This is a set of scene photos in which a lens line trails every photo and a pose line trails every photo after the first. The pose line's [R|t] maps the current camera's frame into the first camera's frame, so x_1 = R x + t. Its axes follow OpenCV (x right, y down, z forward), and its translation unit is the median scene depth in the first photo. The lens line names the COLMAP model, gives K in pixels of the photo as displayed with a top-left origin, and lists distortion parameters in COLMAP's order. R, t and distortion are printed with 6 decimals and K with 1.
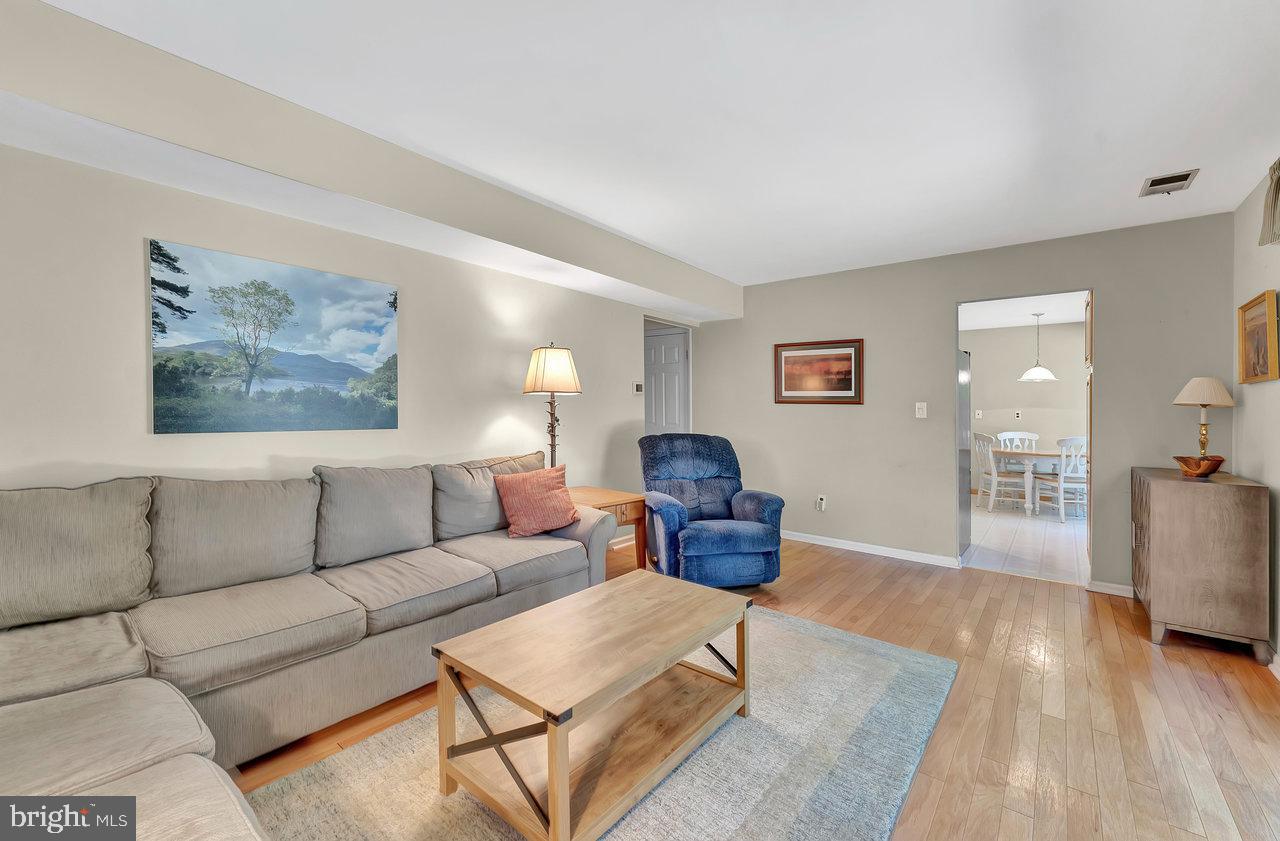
lens RADIAL K [[512.6, 0, 638.6], [0, 512.6, 406.8], [0, 0, 1]] dist [-0.001636, 0.000065]
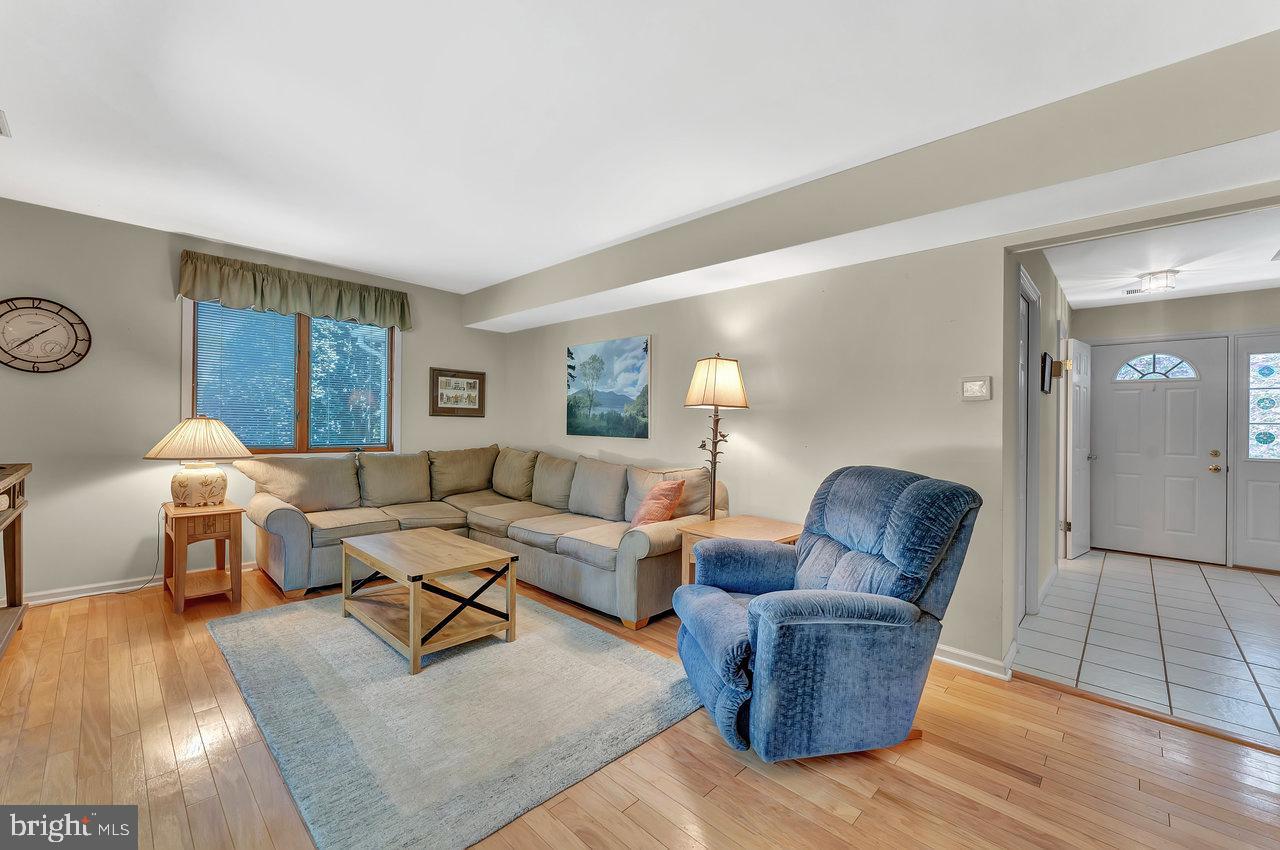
lens RADIAL K [[512.6, 0, 638.0], [0, 512.6, 430.7], [0, 0, 1]] dist [-0.001636, 0.000065]
pose [[-0.086757, 0.008560, -0.996193, 0.999693], [-0.008669, 0.999919, 0.009347, 0.010006], [0.996192, 0.009447, -0.086676, 1.199972]]
